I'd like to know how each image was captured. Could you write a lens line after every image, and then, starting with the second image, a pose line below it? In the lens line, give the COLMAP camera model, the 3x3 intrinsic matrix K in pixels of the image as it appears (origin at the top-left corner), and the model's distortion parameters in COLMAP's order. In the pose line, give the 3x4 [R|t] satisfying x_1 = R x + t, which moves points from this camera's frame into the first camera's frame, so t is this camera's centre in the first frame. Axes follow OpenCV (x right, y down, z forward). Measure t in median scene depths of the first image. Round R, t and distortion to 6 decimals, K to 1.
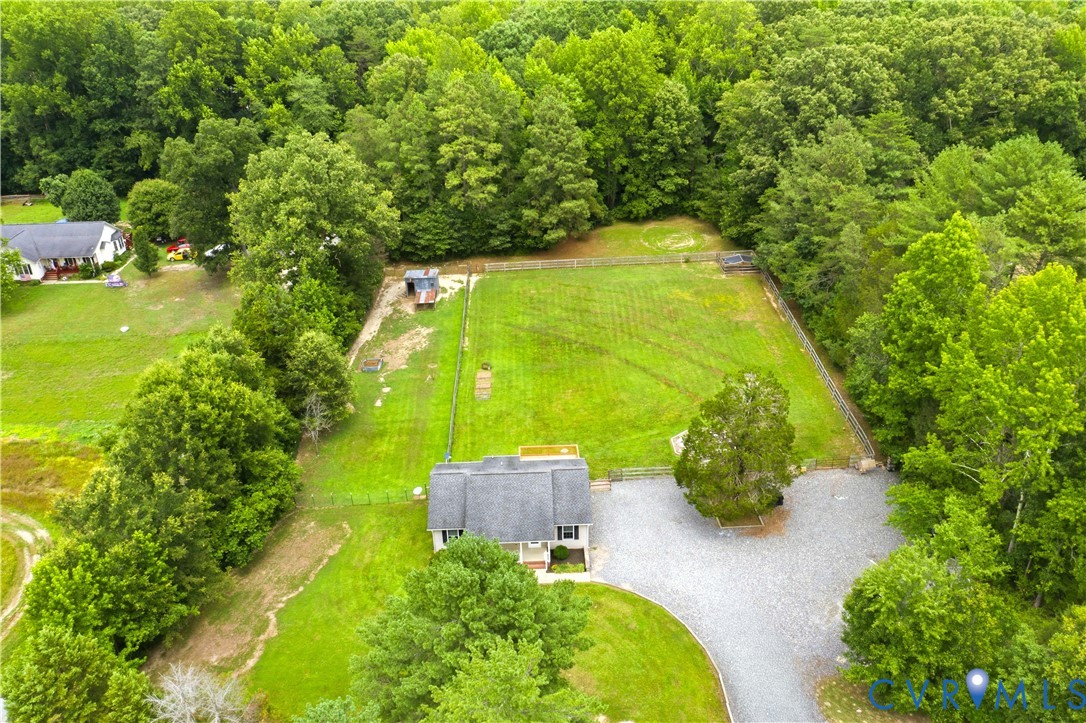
lens RADIAL K [[863.3, 0, 543.9], [0, 863.3, 362.4], [0, 0, 1]] dist [-0.006896, 0.001971]
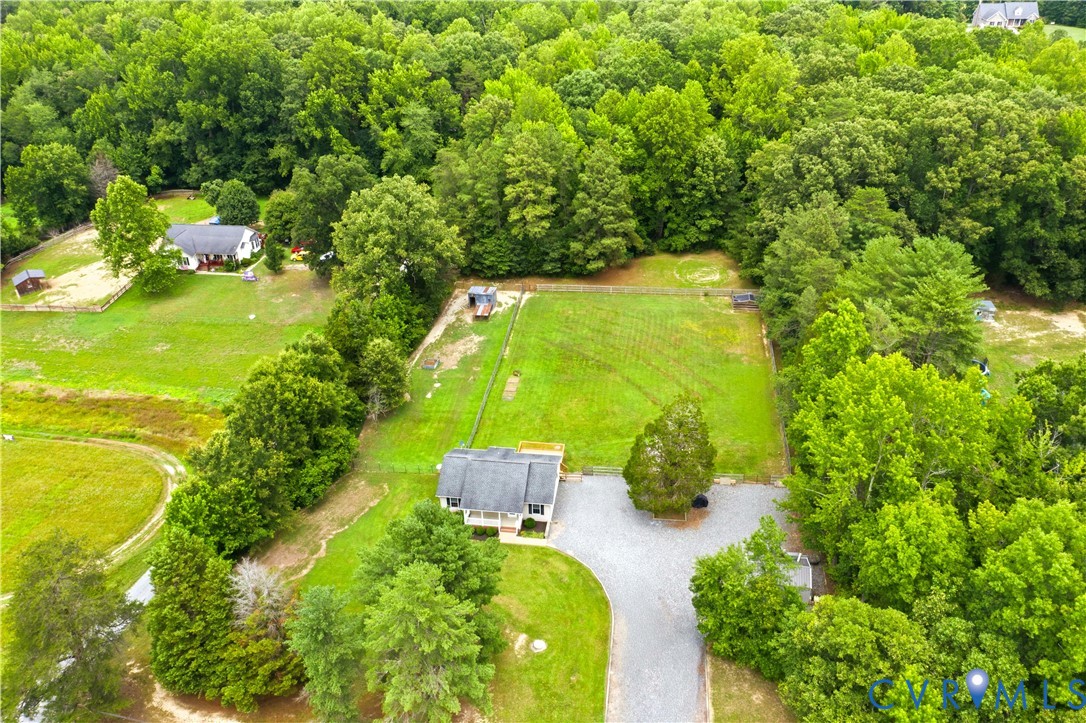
lens RADIAL K [[863.3, 0, 545.6], [0, 863.3, 364.0], [0, 0, 1]] dist [-0.006896, 0.001971]
pose [[0.986117, 0.088432, -0.140549, 0.134831], [-0.083957, 0.995765, 0.037462, -0.053211], [0.143267, -0.025142, 0.989365, -0.218033]]
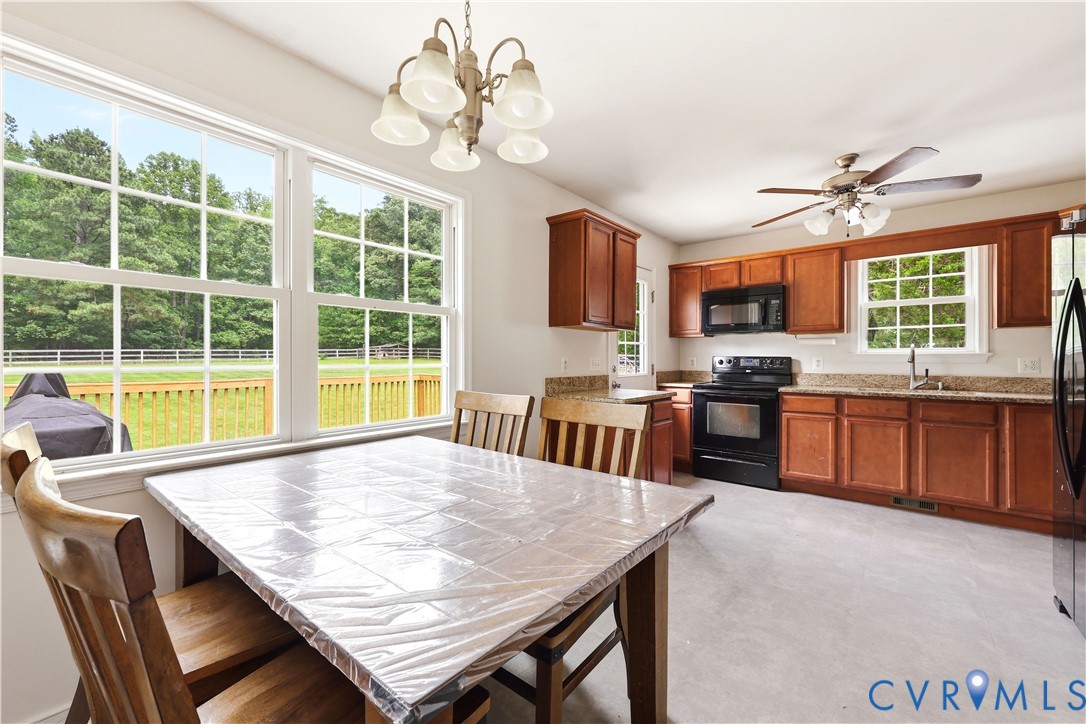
lens RADIAL K [[439.7, 0, 541.3], [0, 439.7, 359.3], [0, 0, 1]] dist [-0.001308, -0.000318]
pose [[0.656091, 0.023734, 0.754309, -0.014871], [0.343757, 0.880397, -0.326698, 0.099841], [-0.671845, 0.473642, 0.569462, 0.677066]]
